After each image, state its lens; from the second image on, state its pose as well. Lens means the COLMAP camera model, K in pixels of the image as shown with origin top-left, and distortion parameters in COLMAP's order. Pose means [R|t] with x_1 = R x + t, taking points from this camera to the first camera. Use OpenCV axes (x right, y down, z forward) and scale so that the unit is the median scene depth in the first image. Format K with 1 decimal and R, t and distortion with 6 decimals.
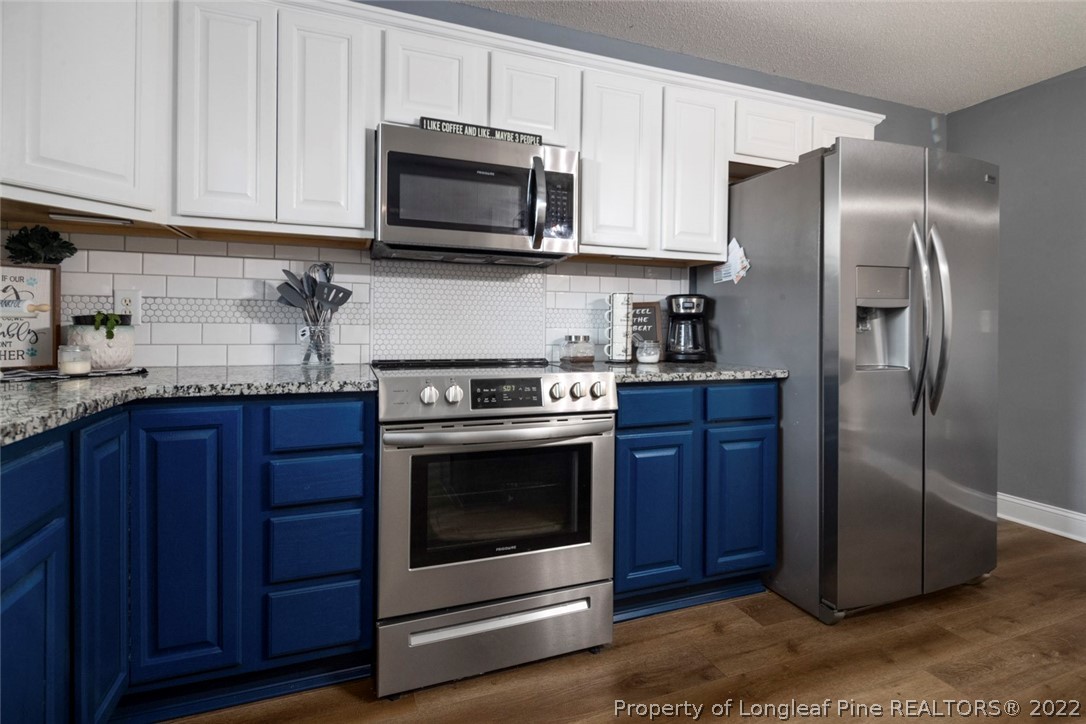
lens RADIAL K [[524.6, 0, 541.7], [0, 524.6, 325.3], [0, 0, 1]] dist [0.002042, -0.001071]
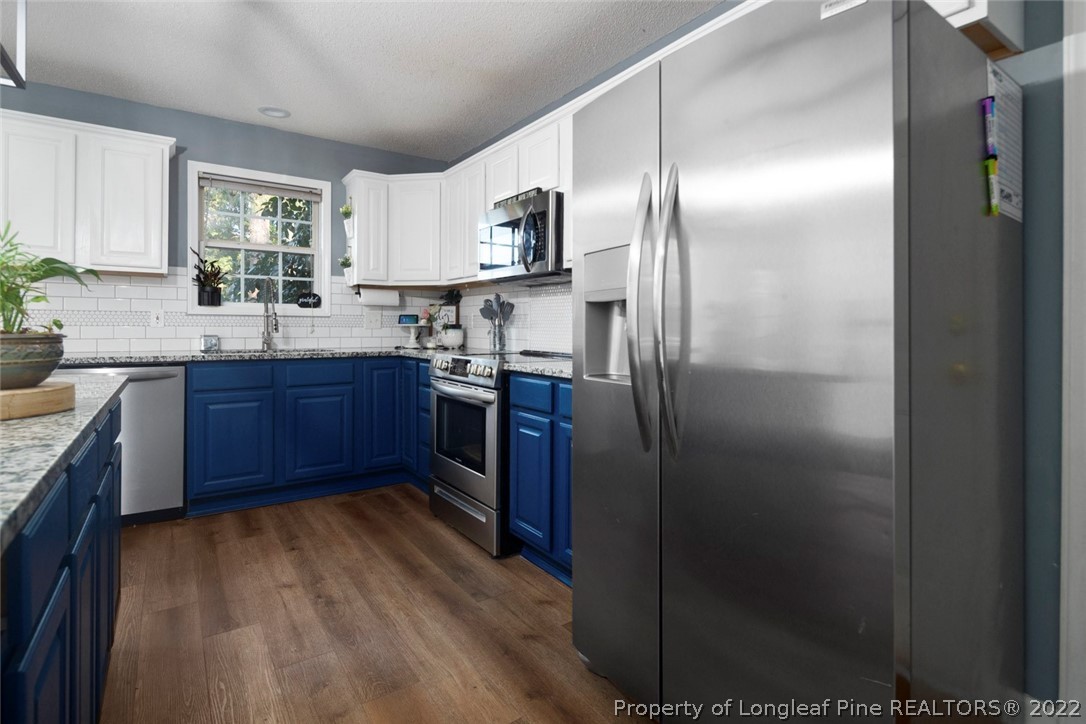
lens RADIAL K [[524.6, 0, 536.8], [0, 524.6, 329.0], [0, 0, 1]] dist [0.002042, -0.001071]
pose [[0.243100, -0.005339, -0.969987, 1.529302], [-0.002190, 0.999979, -0.006053, 0.014297], [0.969999, 0.003595, 0.243083, 0.781332]]
